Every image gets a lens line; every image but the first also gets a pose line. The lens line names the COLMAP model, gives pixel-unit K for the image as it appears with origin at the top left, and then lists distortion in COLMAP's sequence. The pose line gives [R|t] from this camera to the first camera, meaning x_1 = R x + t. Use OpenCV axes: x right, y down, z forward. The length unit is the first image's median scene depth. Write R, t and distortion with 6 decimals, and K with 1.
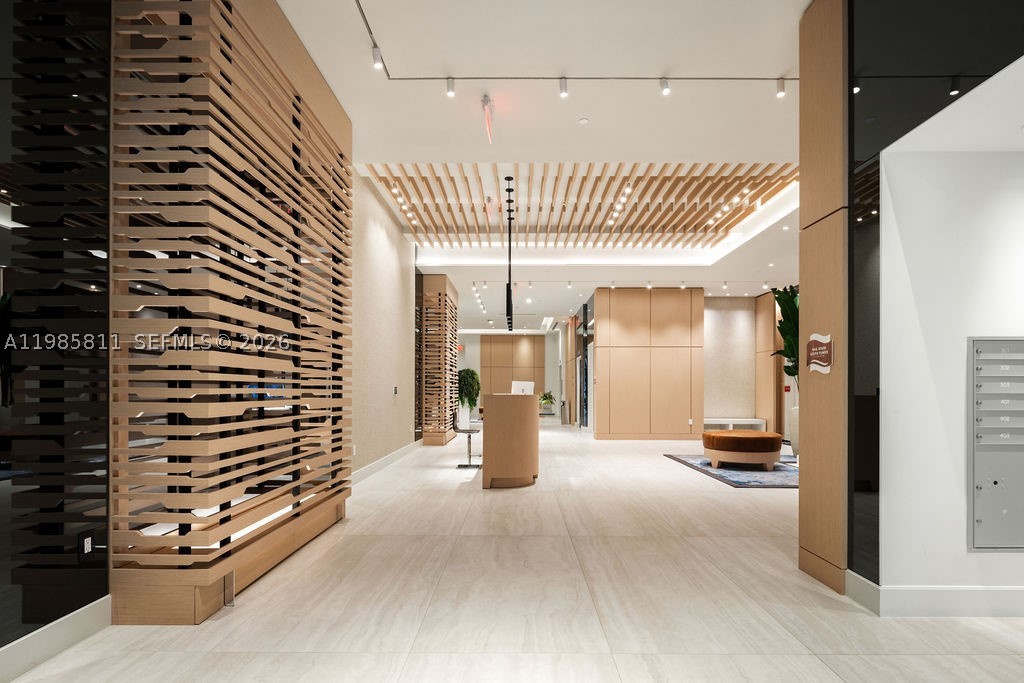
lens RADIAL K [[495.3, 0, 507.9], [0, 495.3, 389.8], [0, 0, 1]] dist [-0.001386, -0.000040]
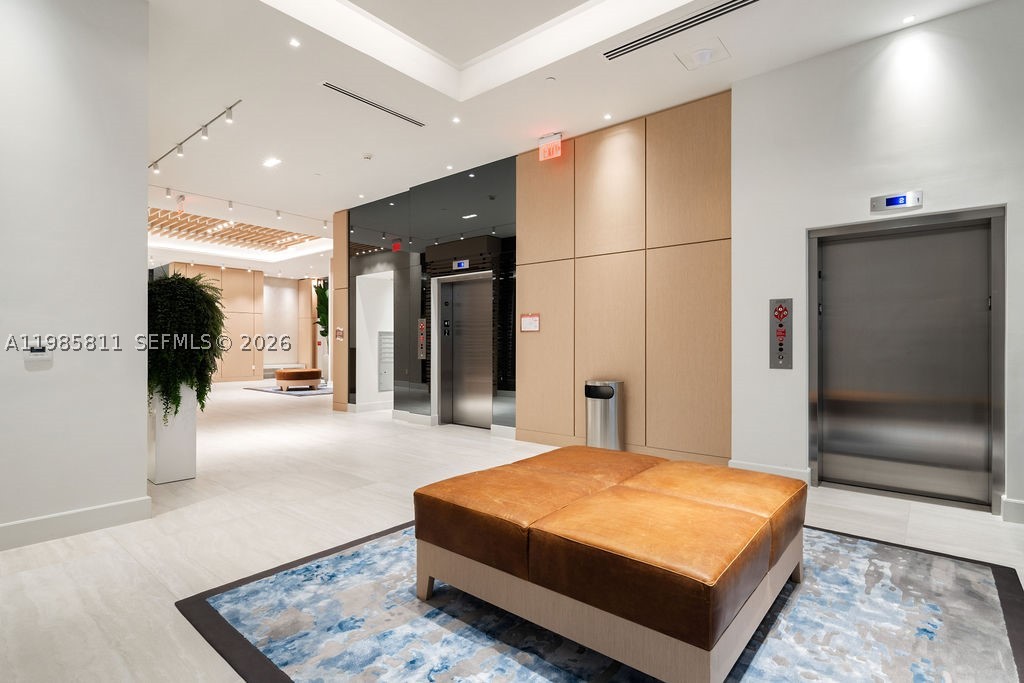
lens RADIAL K [[525.5, 0, 514.1], [0, 525.5, 347.5], [0, 0, 1]] dist [-0.001271, -0.000207]
pose [[0.630699, -0.013561, 0.775909, -0.354557], [0.003529, 0.999887, 0.014608, -0.011717], [-0.776019, -0.006475, 0.630676, -0.550992]]
